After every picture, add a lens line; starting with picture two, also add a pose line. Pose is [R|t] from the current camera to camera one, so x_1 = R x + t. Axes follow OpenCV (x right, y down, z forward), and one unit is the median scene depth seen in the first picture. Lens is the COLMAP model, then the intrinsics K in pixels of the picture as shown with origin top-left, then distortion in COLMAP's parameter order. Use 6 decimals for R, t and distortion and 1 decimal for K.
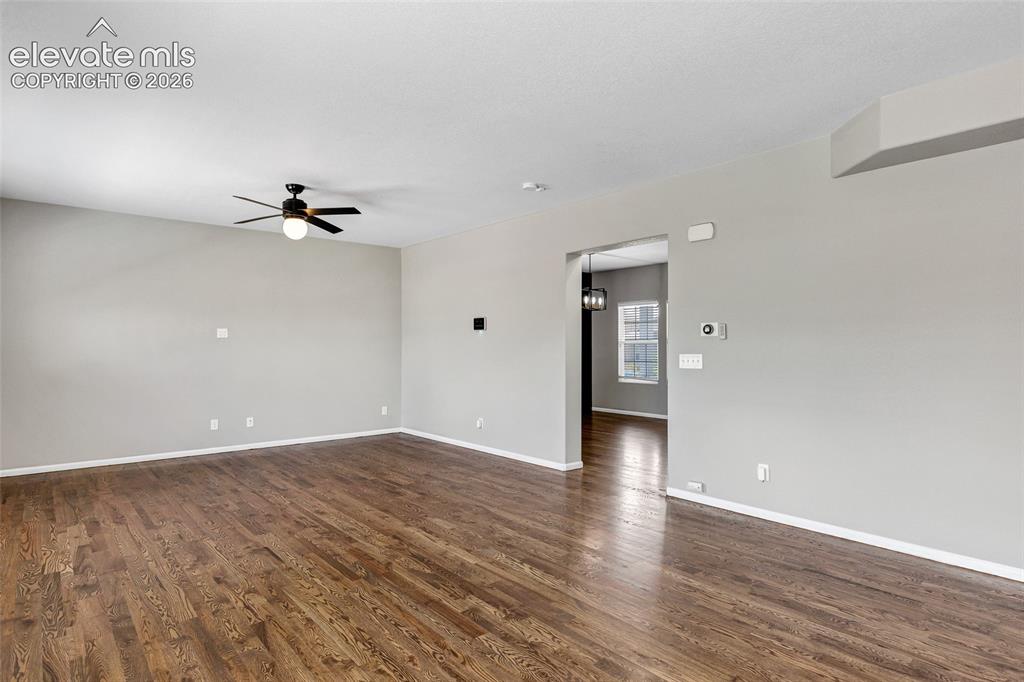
lens RADIAL K [[568.3, 0, 512.0], [0, 568.3, 341.0], [0, 0, 1]] dist [0.000242, 0.000204]
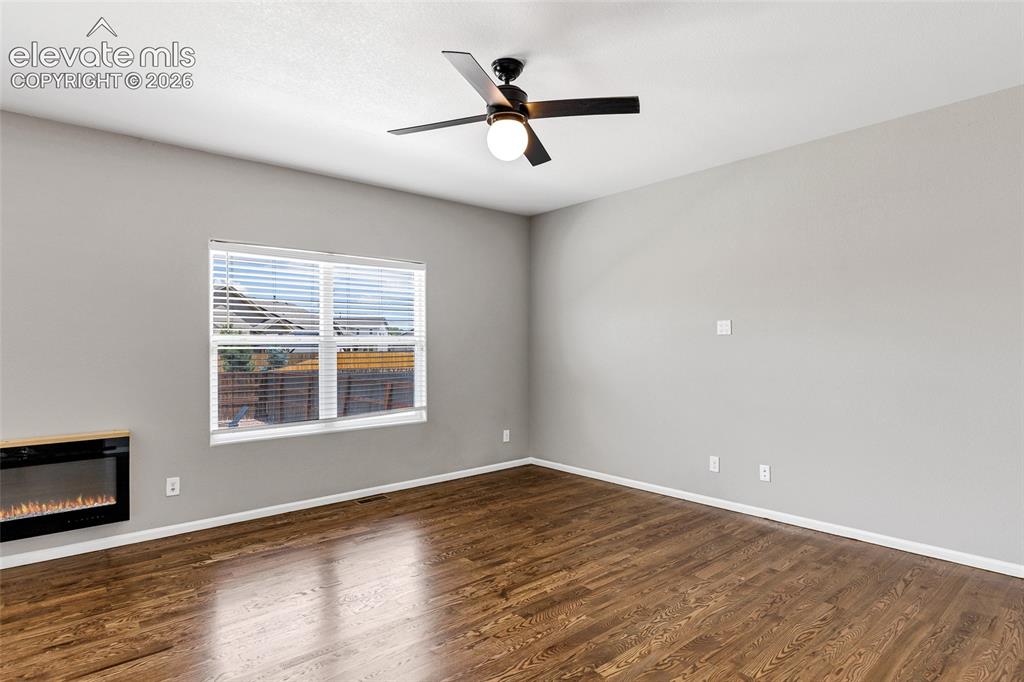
lens RADIAL K [[568.3, 0, 512.0], [0, 568.3, 341.0], [0, 0, 1]] dist [0.000242, 0.000204]
pose [[0.053239, 0.004328, -0.998572, 0.182618], [-0.000897, 0.999990, 0.004286, -0.001061], [0.998581, 0.000667, 0.053243, 0.974984]]
